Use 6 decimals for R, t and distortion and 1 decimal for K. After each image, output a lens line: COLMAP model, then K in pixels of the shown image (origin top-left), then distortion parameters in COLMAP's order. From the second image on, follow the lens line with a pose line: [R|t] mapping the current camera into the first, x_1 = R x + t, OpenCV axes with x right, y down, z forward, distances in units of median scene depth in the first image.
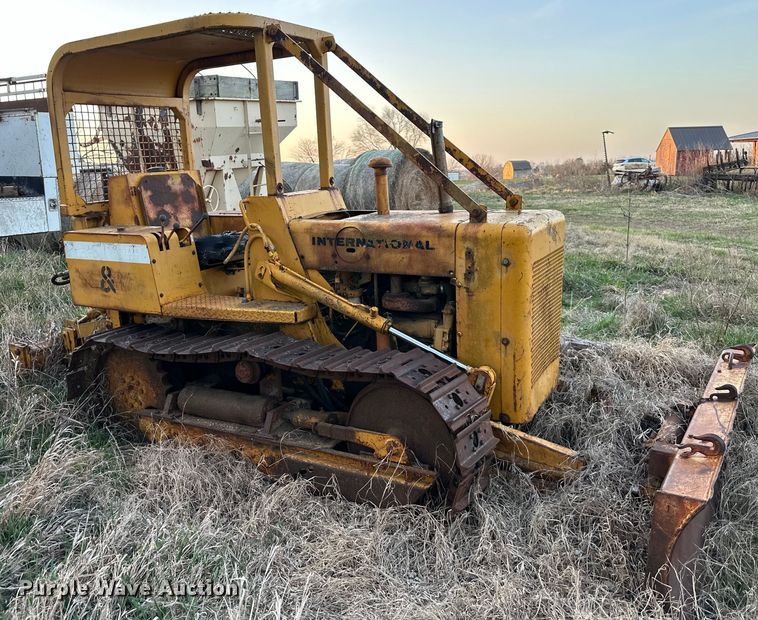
lens RADIAL K [[631.8, 0, 418.1], [0, 631.8, 306.8], [0, 0, 1]] dist [0.054563, -0.011536]
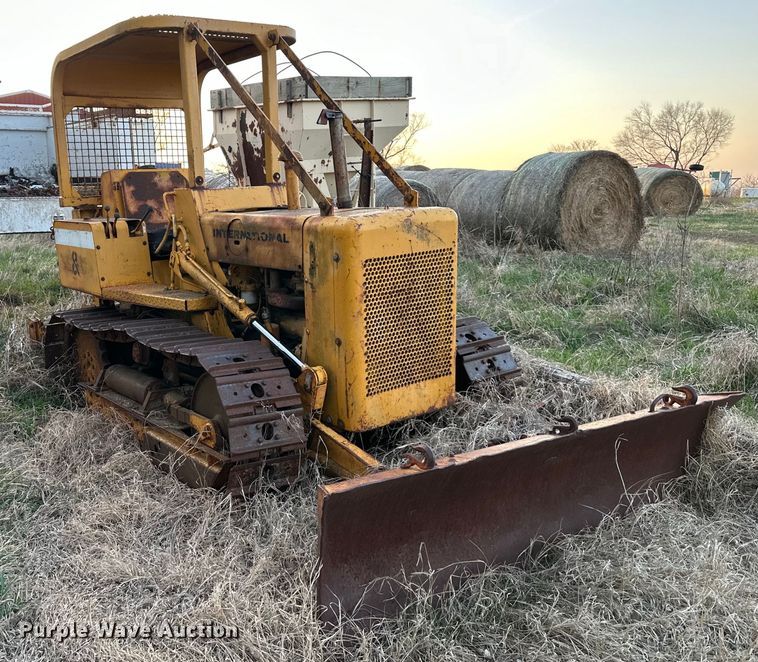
lens RADIAL K [[737.2, 0, 330.1], [0, 737.2, 331.4], [0, 0, 1]] dist [0.073547, -0.001081]
pose [[0.912959, 0.086603, -0.398756, 0.473717], [-0.091537, 0.995779, 0.006690, 0.027667], [0.397652, 0.030394, 0.917033, -0.012672]]
